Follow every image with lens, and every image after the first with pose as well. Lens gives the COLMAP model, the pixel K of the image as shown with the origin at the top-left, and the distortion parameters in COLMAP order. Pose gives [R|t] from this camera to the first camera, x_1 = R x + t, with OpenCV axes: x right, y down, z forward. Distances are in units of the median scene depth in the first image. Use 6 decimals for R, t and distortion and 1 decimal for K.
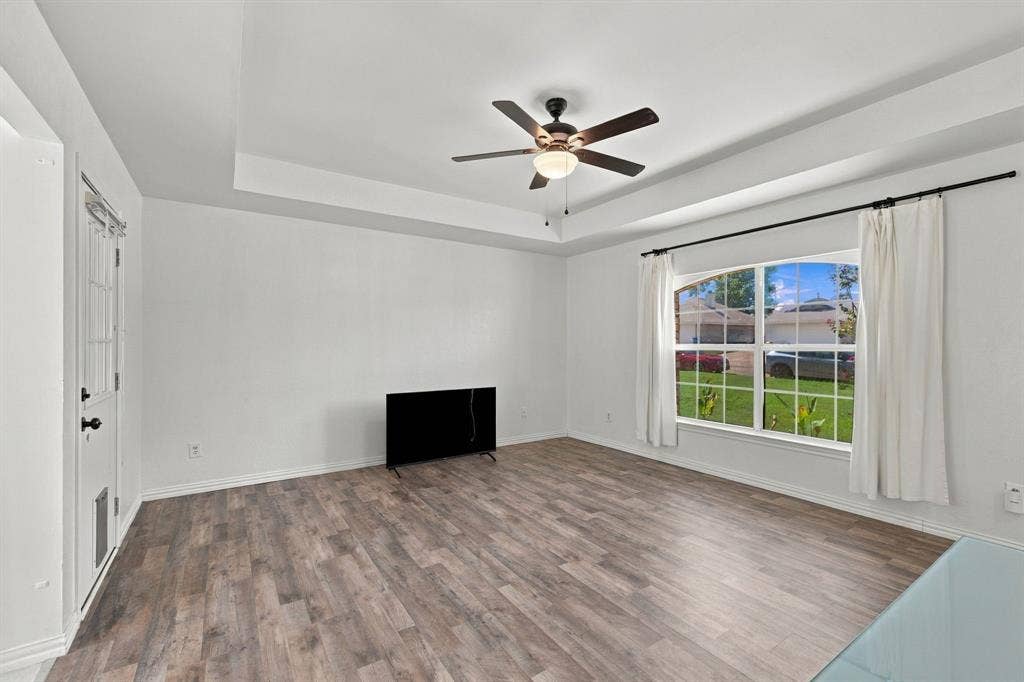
lens RADIAL K [[434.5, 0, 507.3], [0, 434.5, 344.3], [0, 0, 1]] dist [0.007530, -0.001131]
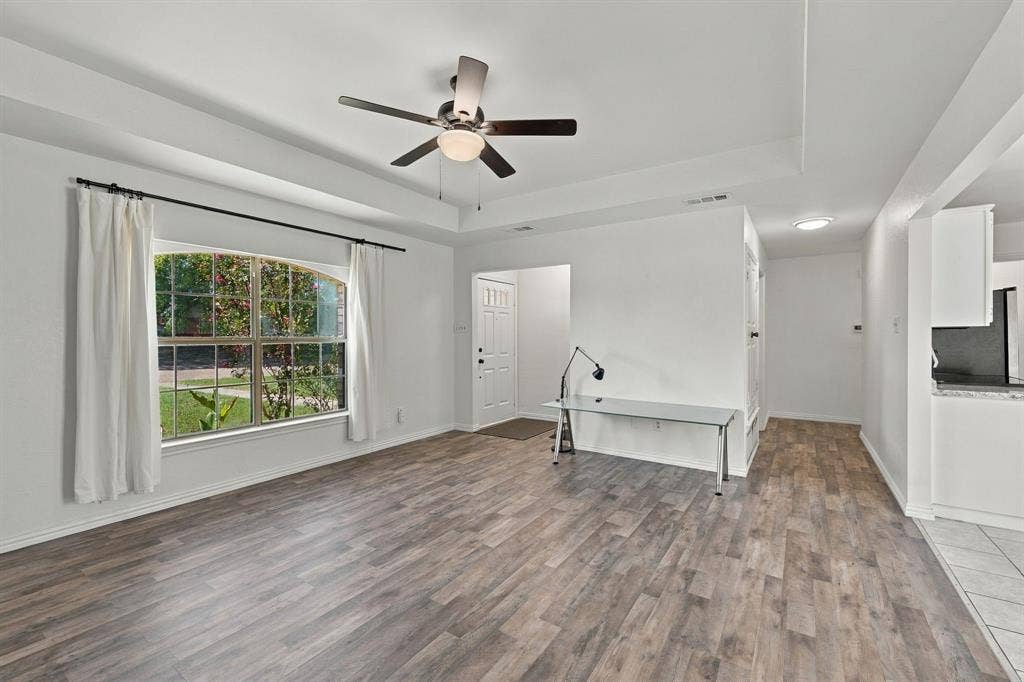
lens RADIAL K [[434.5, 0, 509.2], [0, 434.5, 336.0], [0, 0, 1]] dist [0.007530, -0.001131]
pose [[-0.392595, 0.000262, 0.919712, -0.828277], [0.002108, 0.999998, 0.000615, -0.001142], [-0.919709, 0.002181, -0.392594, 1.322363]]
